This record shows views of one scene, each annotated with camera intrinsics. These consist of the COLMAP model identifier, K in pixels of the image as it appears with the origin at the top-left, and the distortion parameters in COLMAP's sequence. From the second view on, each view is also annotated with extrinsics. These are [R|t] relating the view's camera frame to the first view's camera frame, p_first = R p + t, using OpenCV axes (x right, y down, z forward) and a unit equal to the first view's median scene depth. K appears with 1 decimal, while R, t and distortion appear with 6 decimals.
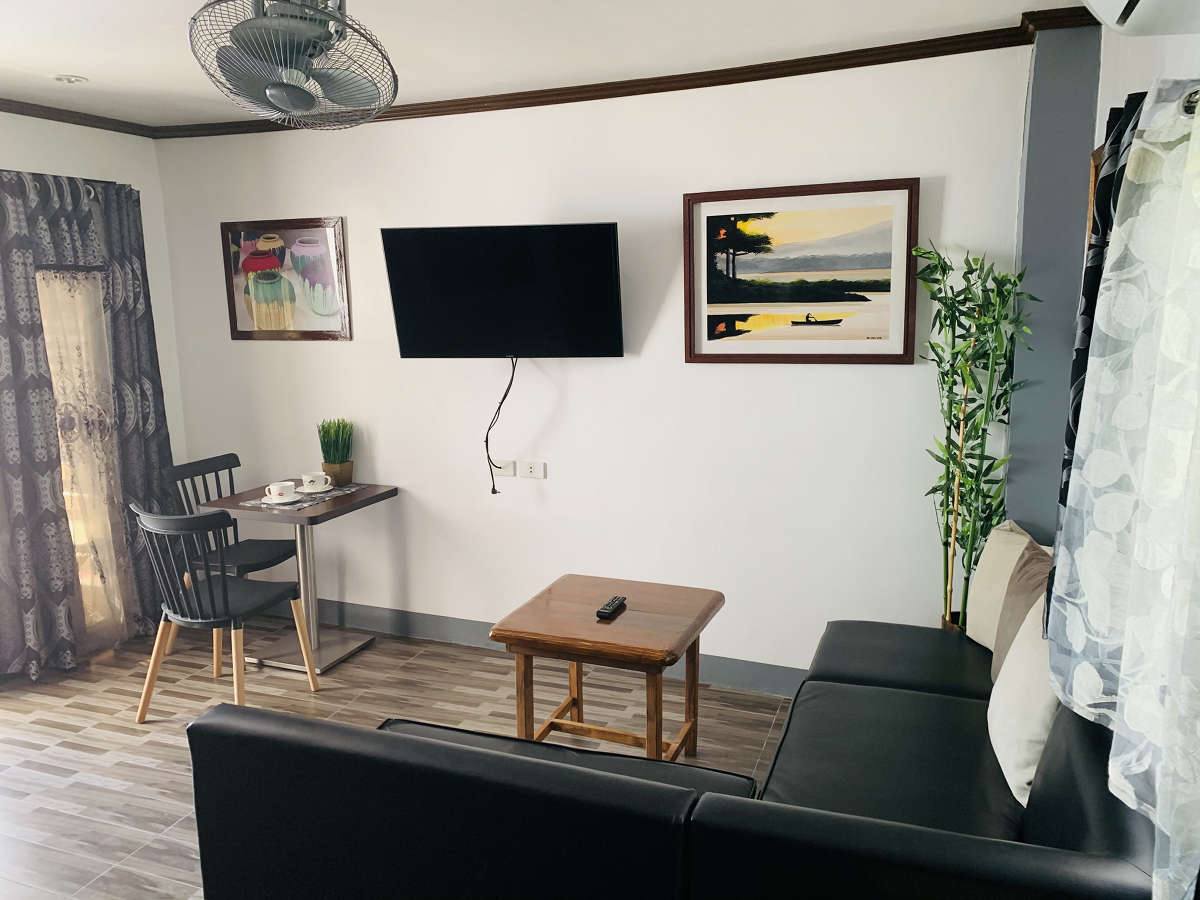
lens RADIAL K [[907.9, 0, 600.0], [0, 907.9, 450.0], [0, 0, 1]] dist [0.028839, -0.003793]
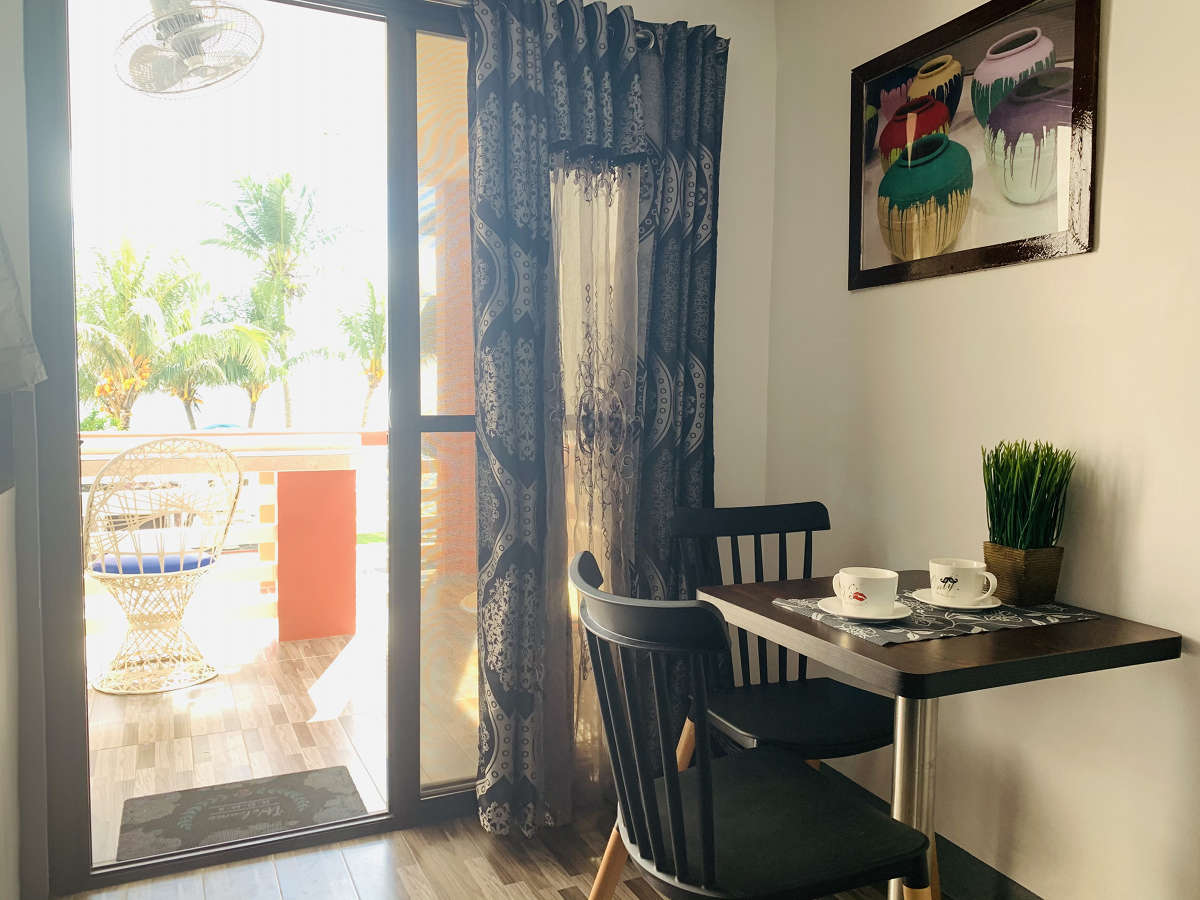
lens RADIAL K [[915.1, 0, 606.0], [0, 915.1, 448.6], [0, 0, 1]] dist [0.037332, -0.083655]
pose [[0.722842, 0.064325, -0.688013, -0.157260], [-0.141512, 0.988336, -0.056273, 0.022557], [0.676368, 0.138038, 0.723513, 0.629141]]
